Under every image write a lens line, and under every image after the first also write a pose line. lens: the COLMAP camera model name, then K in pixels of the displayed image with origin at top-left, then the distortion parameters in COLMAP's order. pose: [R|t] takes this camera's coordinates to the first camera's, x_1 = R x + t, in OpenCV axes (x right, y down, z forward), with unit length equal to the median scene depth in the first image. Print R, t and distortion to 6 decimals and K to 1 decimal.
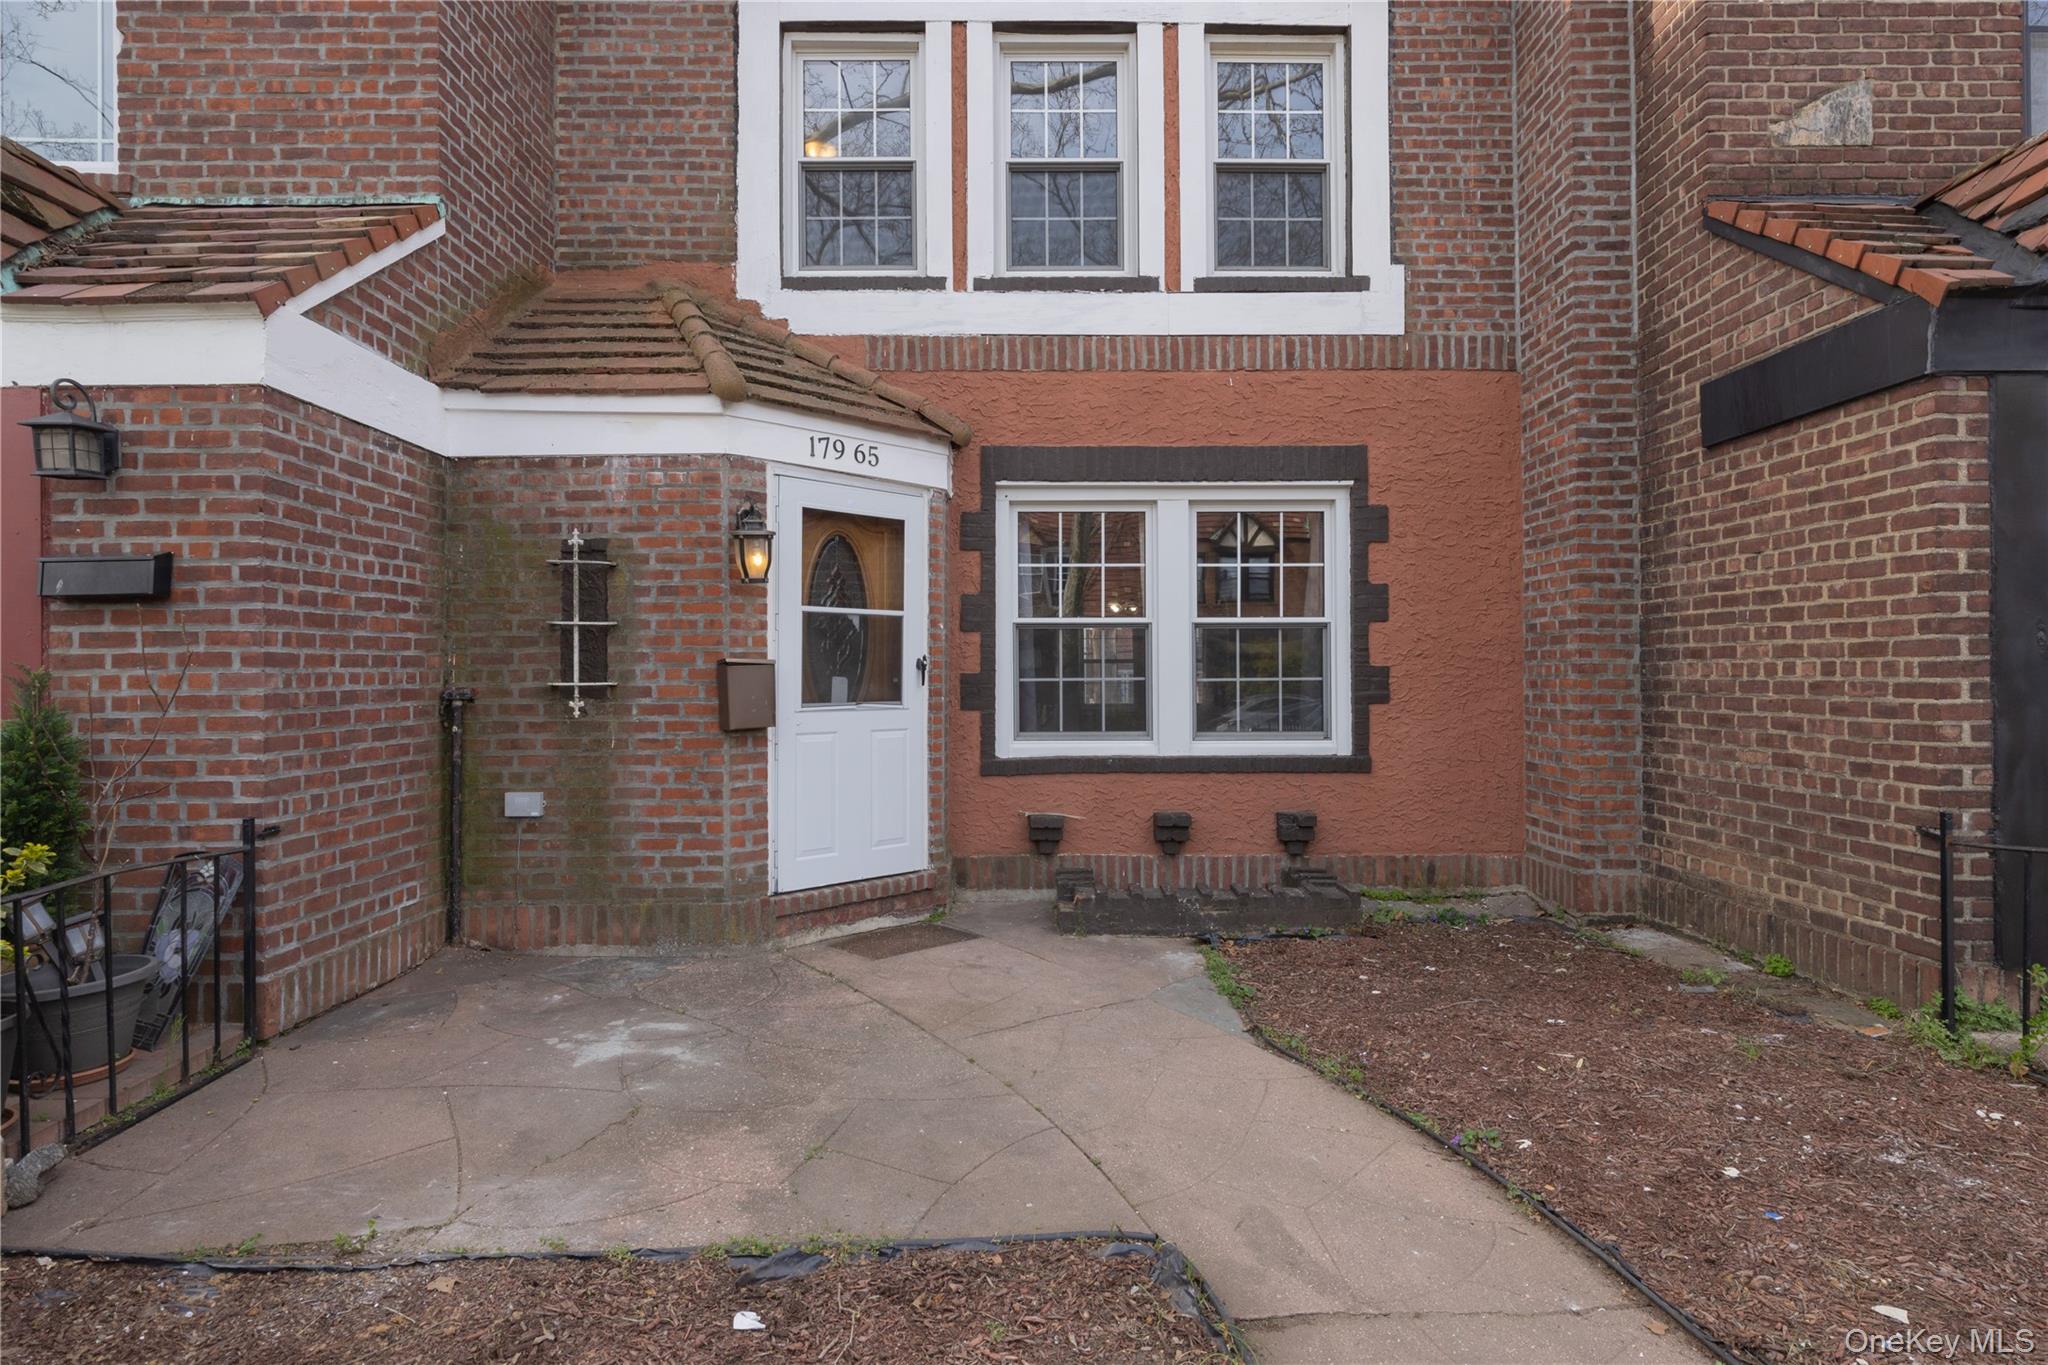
lens RADIAL K [[1097.3, 0, 1061.2], [0, 1097.3, 682.0], [0, 0, 1]] dist [0.003426, -0.005891]
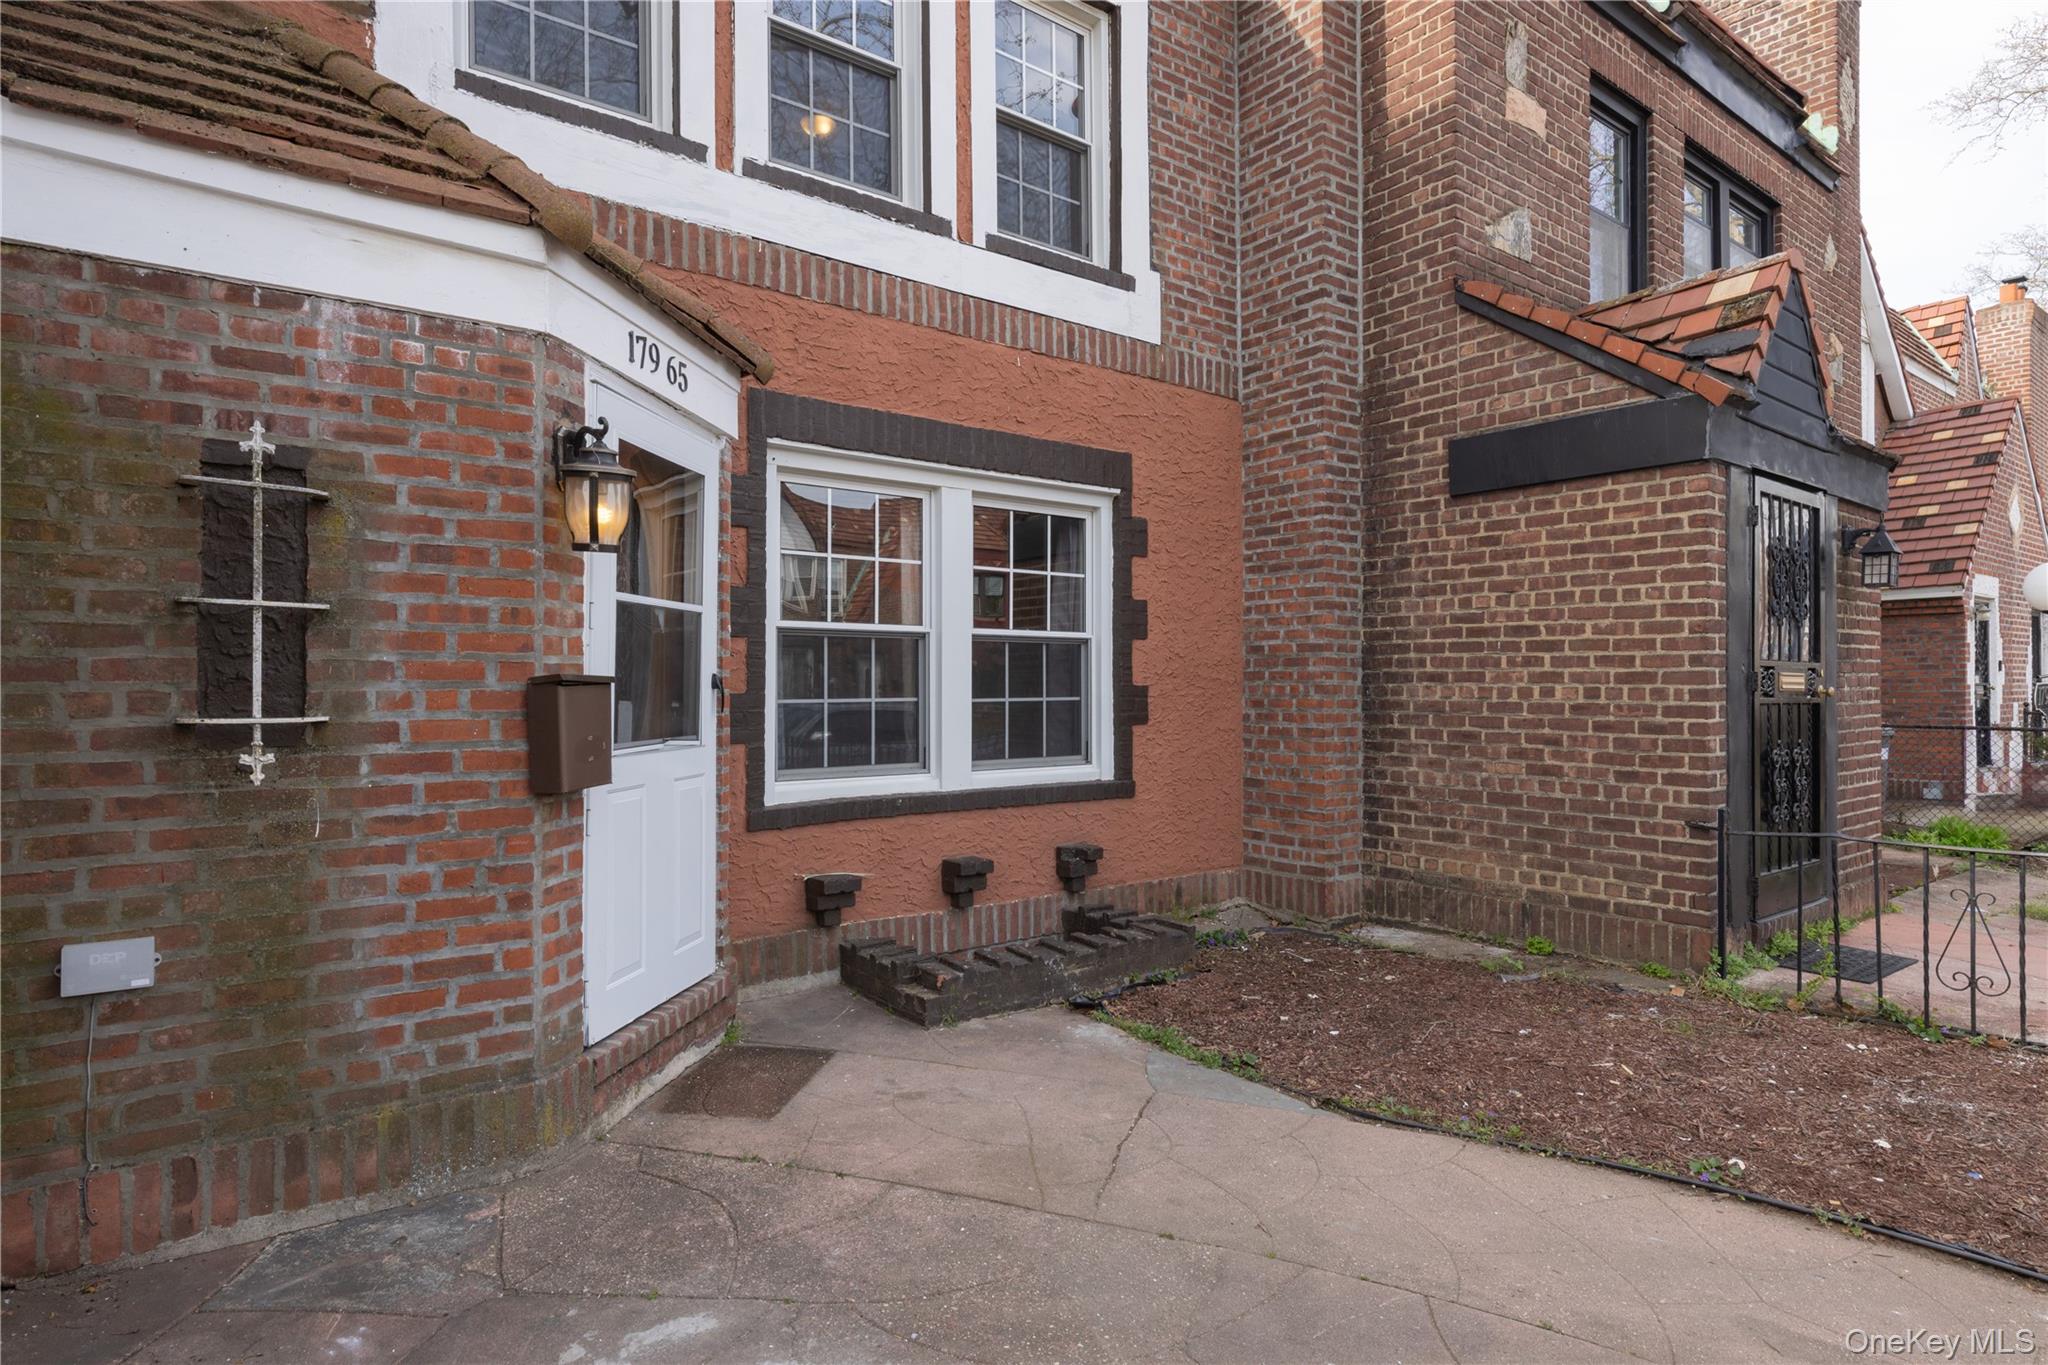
lens RADIAL K [[1097.3, 0, 1018.0], [0, 1097.3, 690.4], [0, 0, 1]] dist [0.003426, -0.005891]
pose [[0.801983, 0.000786, 0.597347, -0.441506], [-0.001290, 0.999999, 0.000416, -0.012548], [-0.597346, -0.001104, 0.801983, 0.351894]]
